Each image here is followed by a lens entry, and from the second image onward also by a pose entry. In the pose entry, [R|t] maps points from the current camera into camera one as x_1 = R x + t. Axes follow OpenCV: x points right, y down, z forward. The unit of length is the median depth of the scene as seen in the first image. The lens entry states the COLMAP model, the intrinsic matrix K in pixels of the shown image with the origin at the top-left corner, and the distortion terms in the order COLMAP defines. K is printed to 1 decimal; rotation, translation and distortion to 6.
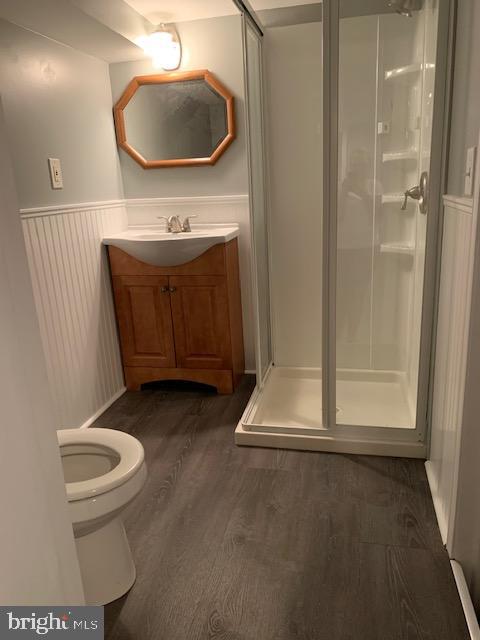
lens RADIAL K [[491.5, 0, 240.7], [0, 491.5, 318.9], [0, 0, 1]] dist [0.024648, -0.048522]
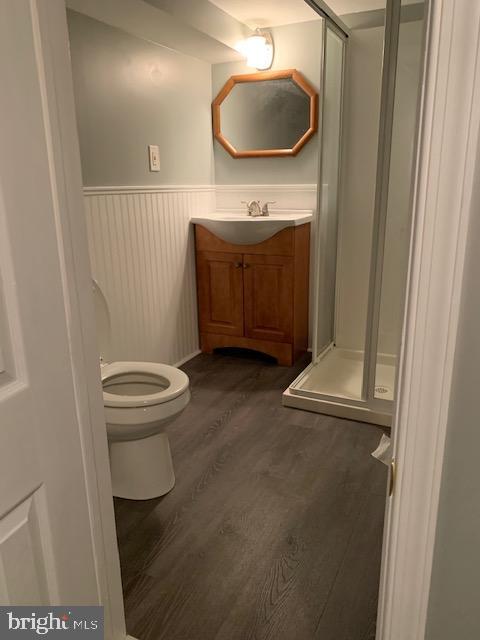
lens RADIAL K [[491.5, 0, 237.0], [0, 491.5, 320.8], [0, 0, 1]] dist [0.024648, -0.048522]
pose [[0.970901, 0.099494, -0.217835, 0.102885], [-0.097708, 0.995034, 0.018980, 0.047136], [0.218642, 0.002857, 0.975801, -0.104282]]
